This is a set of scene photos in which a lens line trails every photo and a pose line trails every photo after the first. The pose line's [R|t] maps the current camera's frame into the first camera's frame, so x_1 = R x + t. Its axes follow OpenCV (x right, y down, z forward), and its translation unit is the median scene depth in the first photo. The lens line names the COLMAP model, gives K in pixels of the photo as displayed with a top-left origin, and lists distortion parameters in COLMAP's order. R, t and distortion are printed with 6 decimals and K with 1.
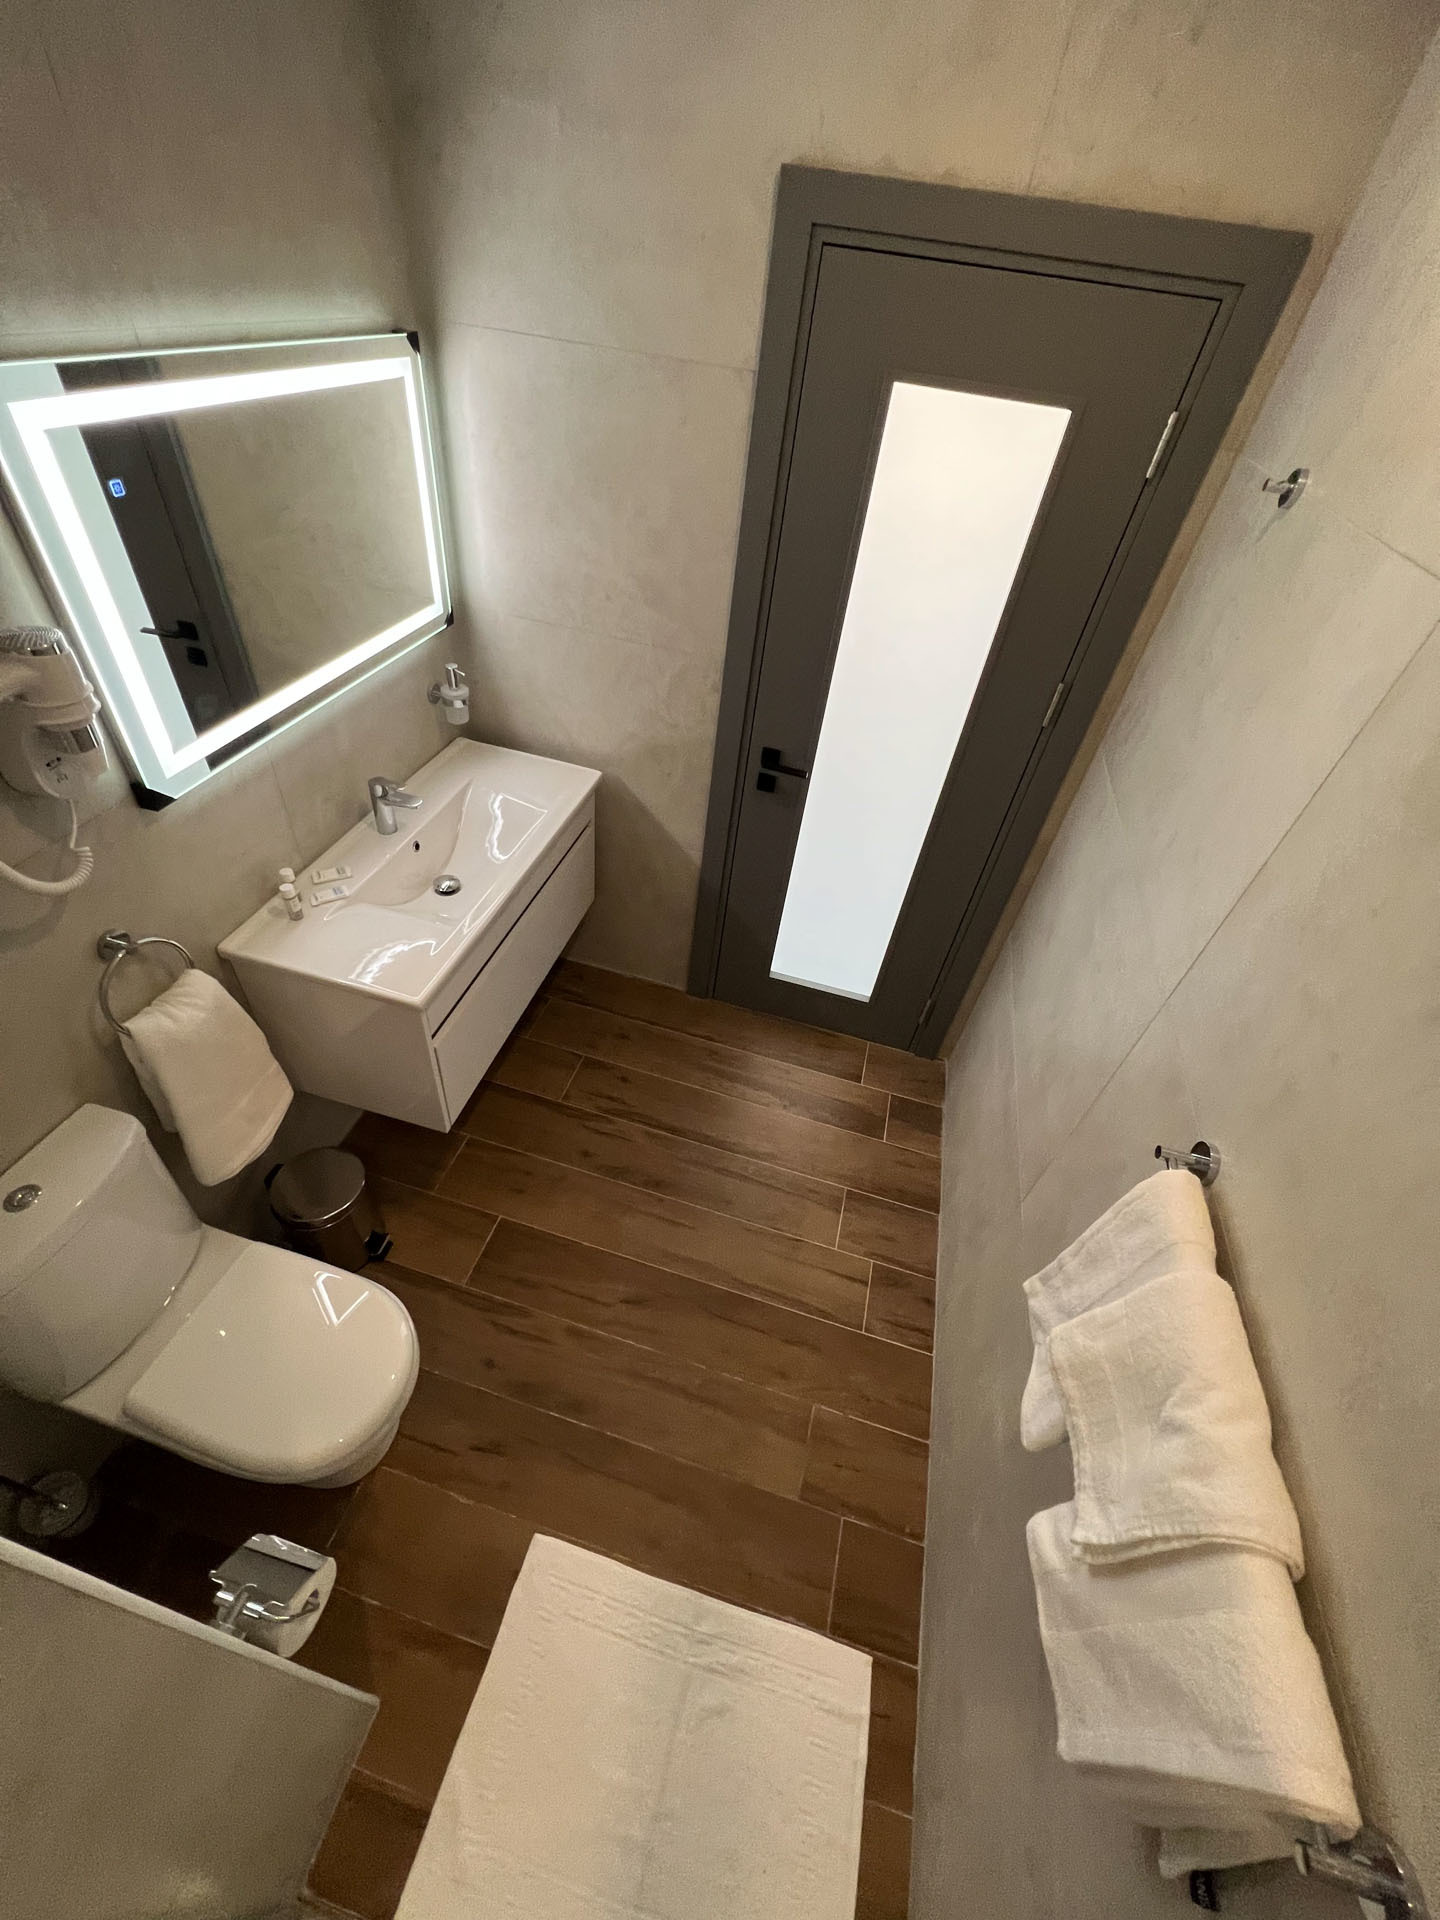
lens RADIAL K [[769.5, 0, 723.2], [0, 769.5, 953.9], [0, 0, 1]] dist [-0.001125, 0.000074]
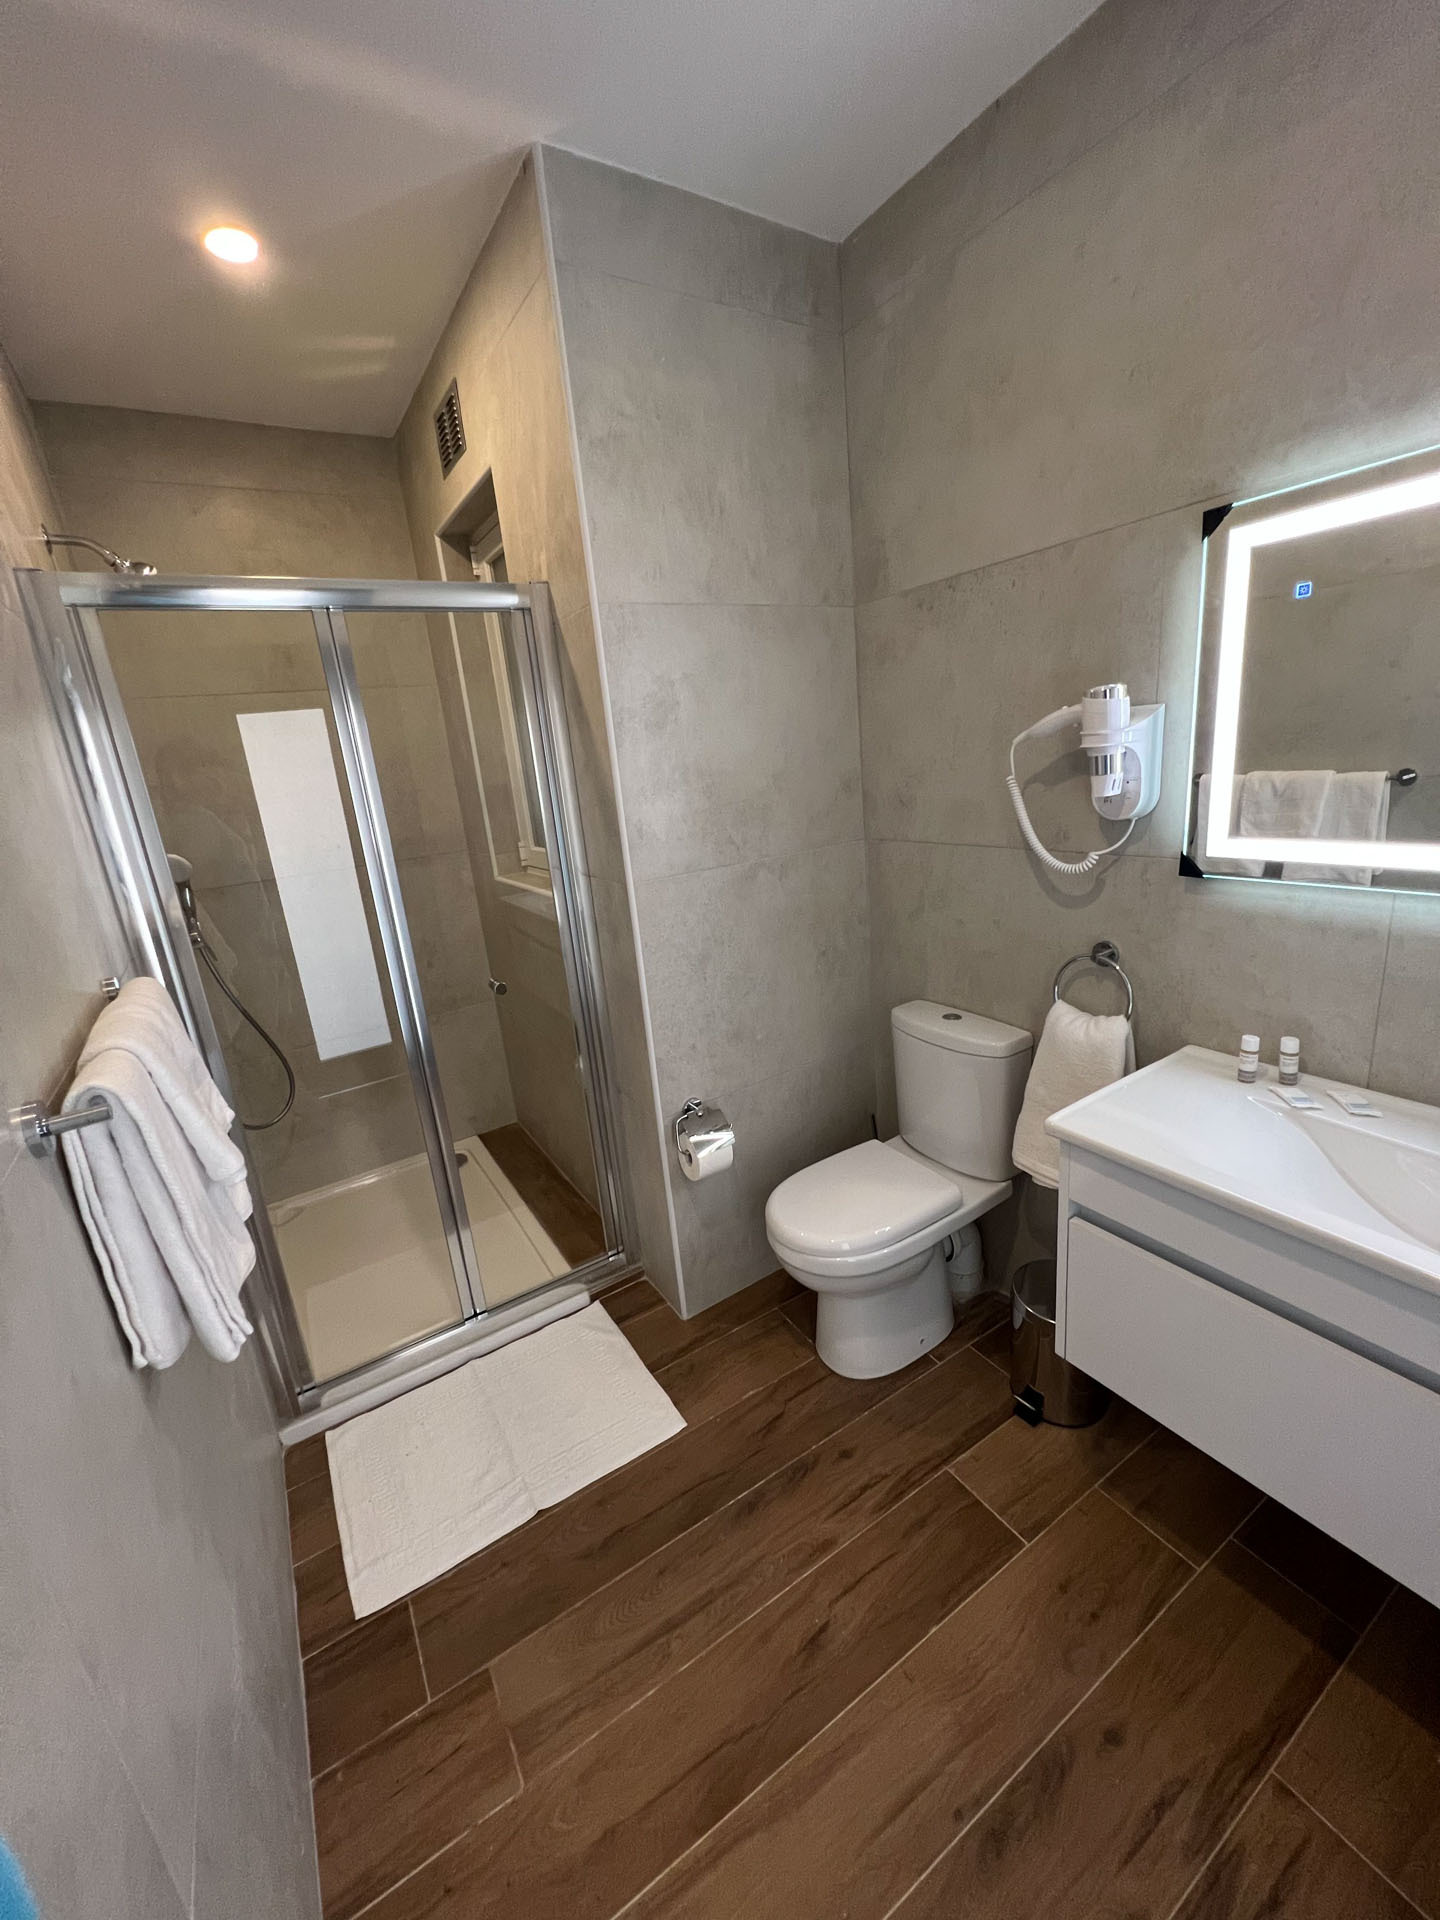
lens RADIAL K [[769.5, 0, 723.2], [0, 769.5, 953.9], [0, 0, 1]] dist [-0.001125, 0.000074]
pose [[-0.688526, 0.148898, -0.709762, 0.352420], [-0.472422, 0.650459, 0.594744, -0.323037], [0.550227, 0.744804, -0.377515, 0.812758]]
